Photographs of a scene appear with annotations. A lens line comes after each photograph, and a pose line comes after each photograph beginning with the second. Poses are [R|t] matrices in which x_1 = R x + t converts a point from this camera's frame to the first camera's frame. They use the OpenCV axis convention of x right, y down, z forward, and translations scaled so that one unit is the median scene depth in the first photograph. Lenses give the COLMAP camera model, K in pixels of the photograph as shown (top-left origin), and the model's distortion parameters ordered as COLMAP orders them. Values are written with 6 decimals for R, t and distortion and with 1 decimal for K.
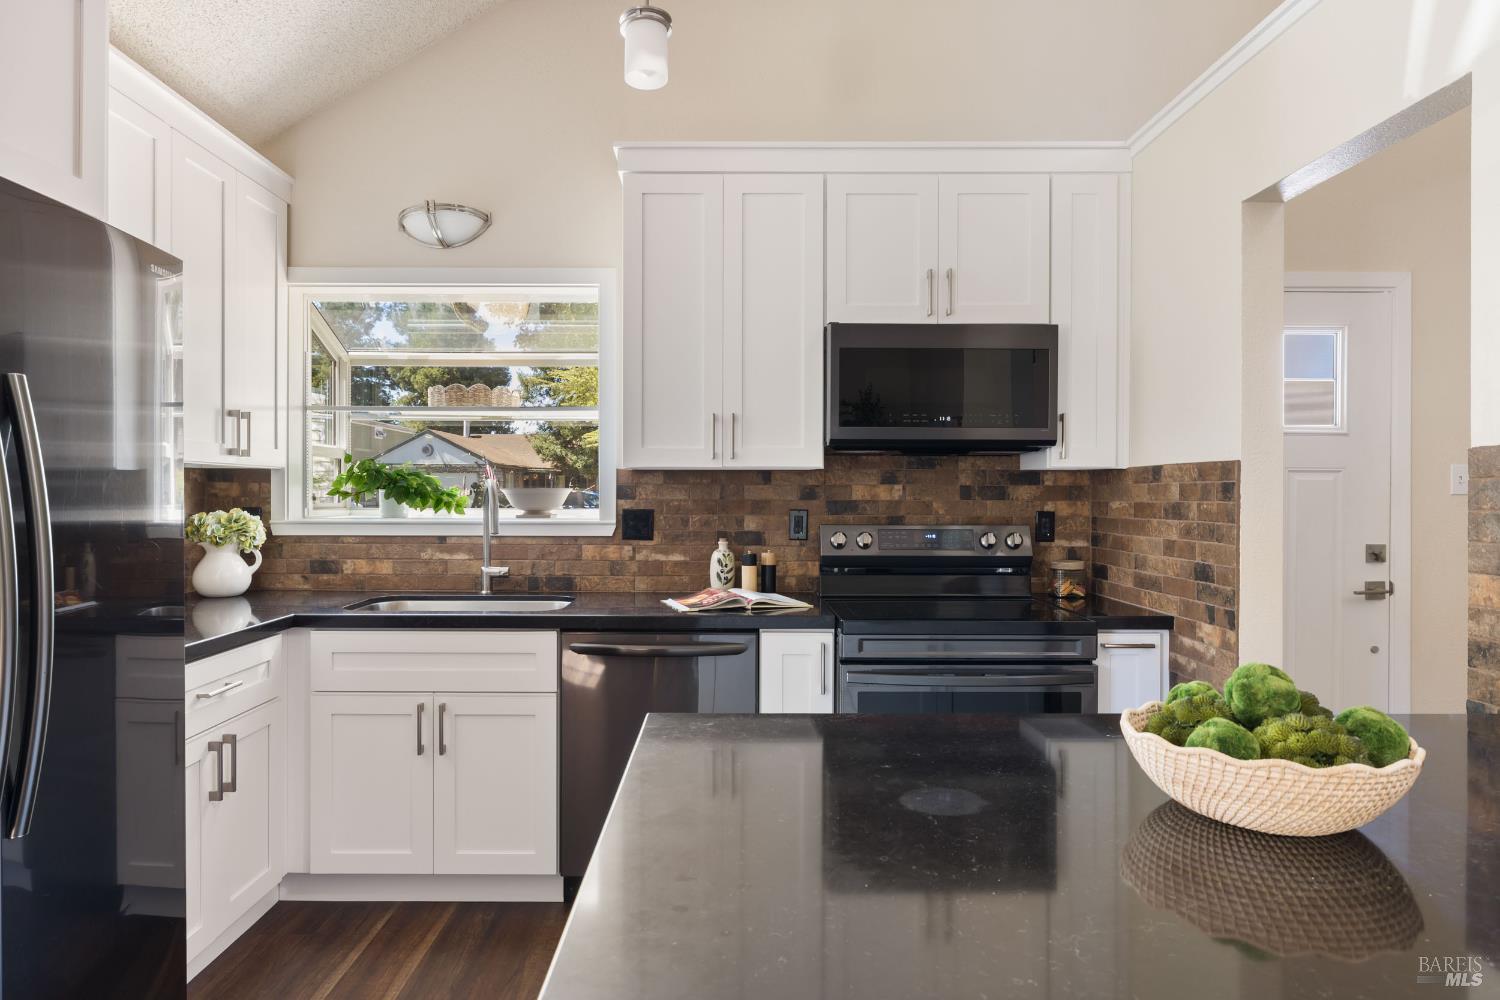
lens RADIAL K [[886.0, 0, 750.0], [0, 886.0, 500.0], [0, 0, 1]] dist [0.003130, 0.000472]
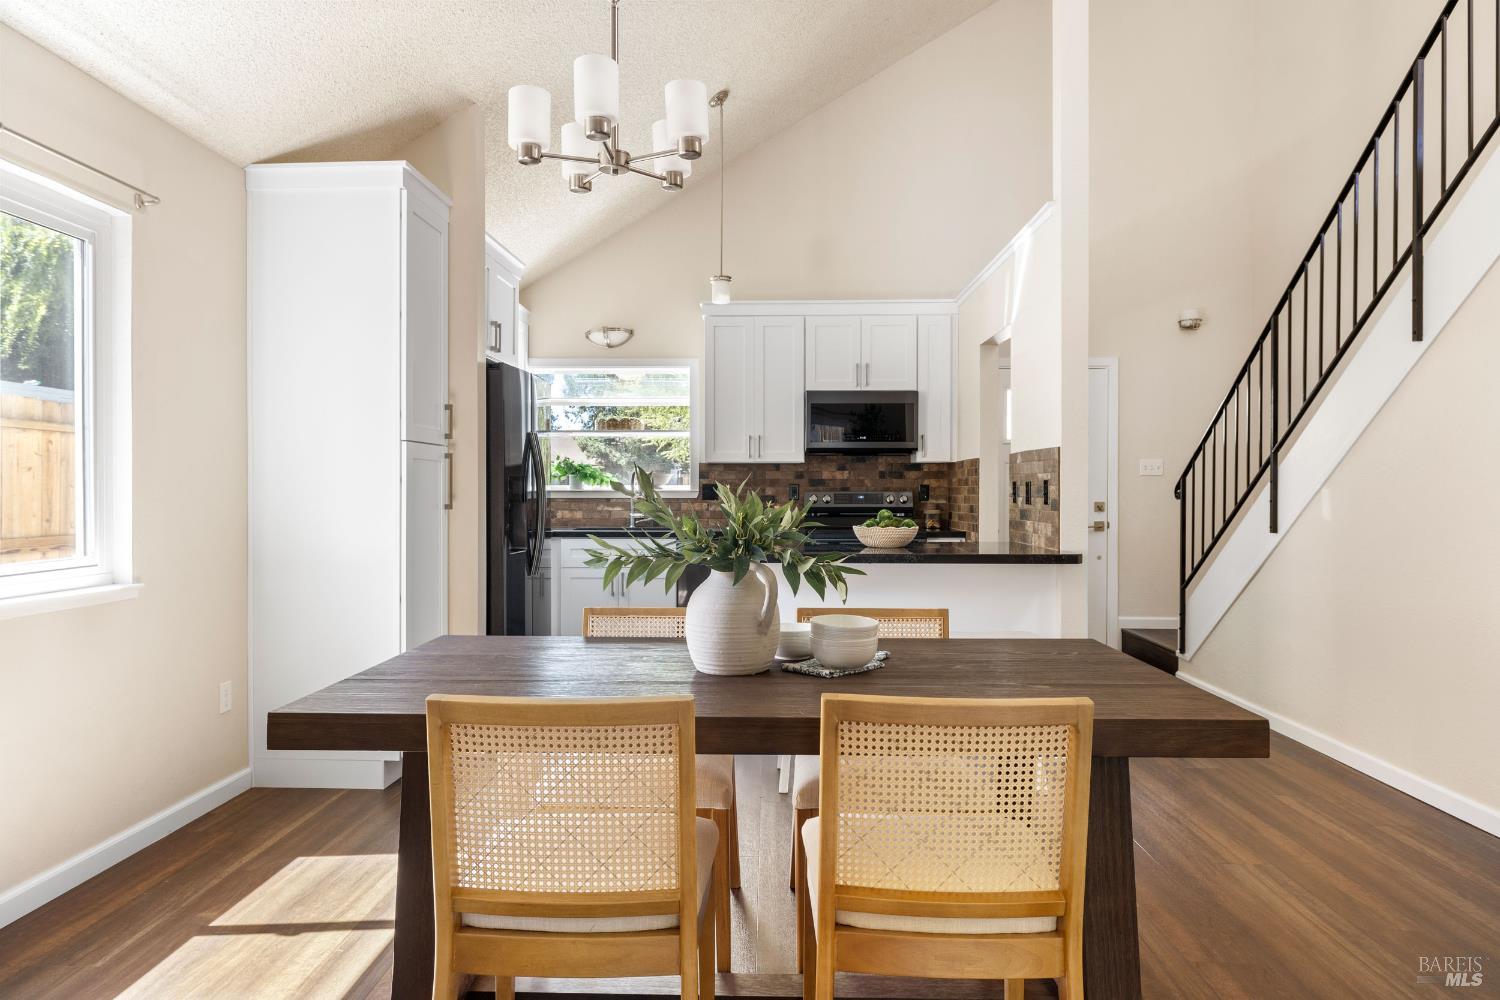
lens RADIAL K [[949.5, 0, 750.0], [0, 949.5, 500.0], [0, 0, 1]] dist [-0.002009, -0.000110]
pose [[0.998979, -0.000797, -0.045171, 0.052424], [0.000847, 0.999999, 0.001074, 0.043403], [0.045170, -0.001111, 0.998979, -1.057032]]
